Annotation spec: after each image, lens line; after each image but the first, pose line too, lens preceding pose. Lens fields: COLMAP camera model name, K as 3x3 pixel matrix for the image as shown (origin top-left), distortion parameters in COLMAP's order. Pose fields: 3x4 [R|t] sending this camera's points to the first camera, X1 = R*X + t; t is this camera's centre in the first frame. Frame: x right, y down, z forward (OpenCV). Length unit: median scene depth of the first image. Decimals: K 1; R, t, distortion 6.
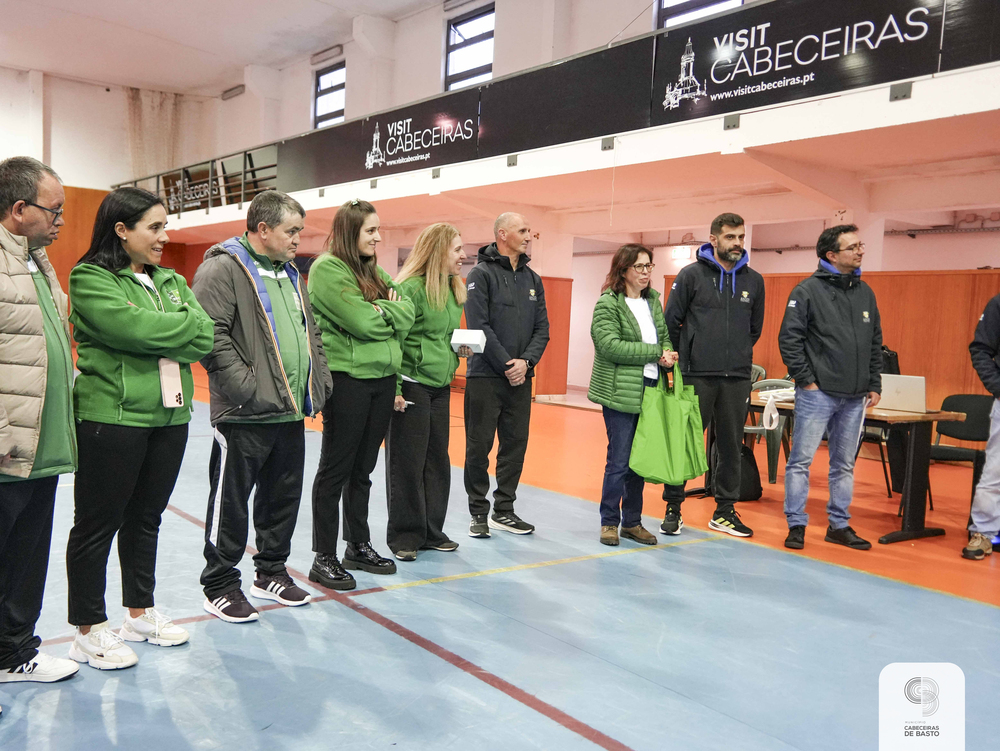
lens RADIAL K [[948.1, 0, 496.3], [0, 948.1, 374.9], [0, 0, 1]] dist [0.091234, 0.000000]
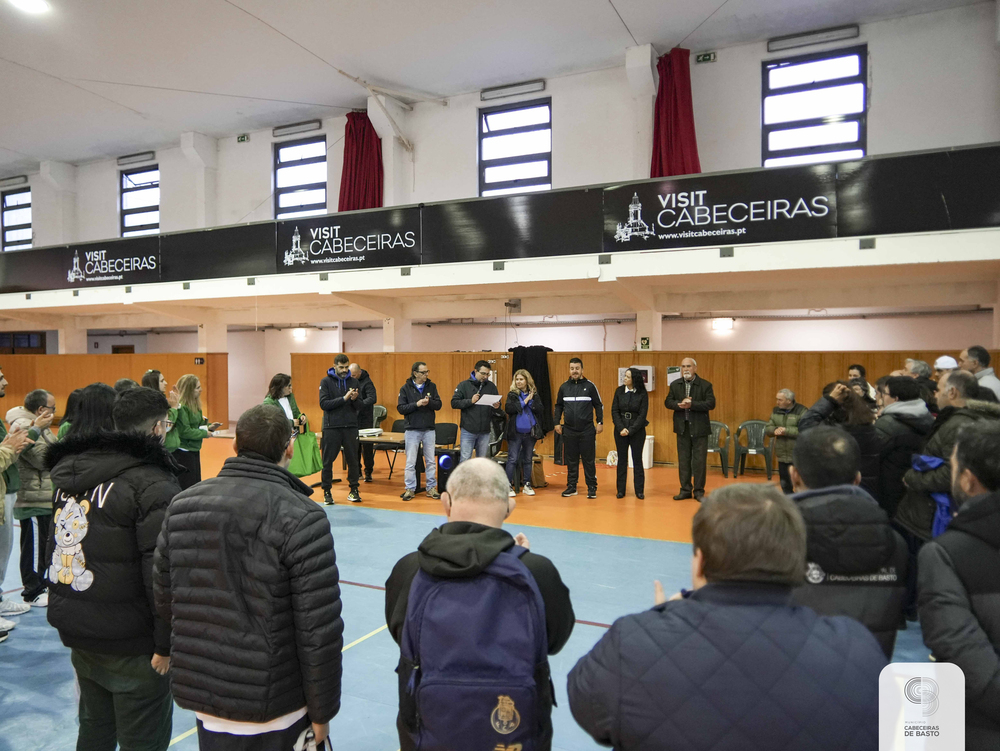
lens RADIAL K [[778.7, 0, 500.7], [0, 778.7, 371.5], [0, 0, 1]] dist [-0.008609, 0.000346]
pose [[0.901239, -0.057529, 0.429486, -0.082136], [0.063956, 0.997953, -0.000532, -0.057228], [-0.428576, 0.027948, 0.903073, -0.404817]]
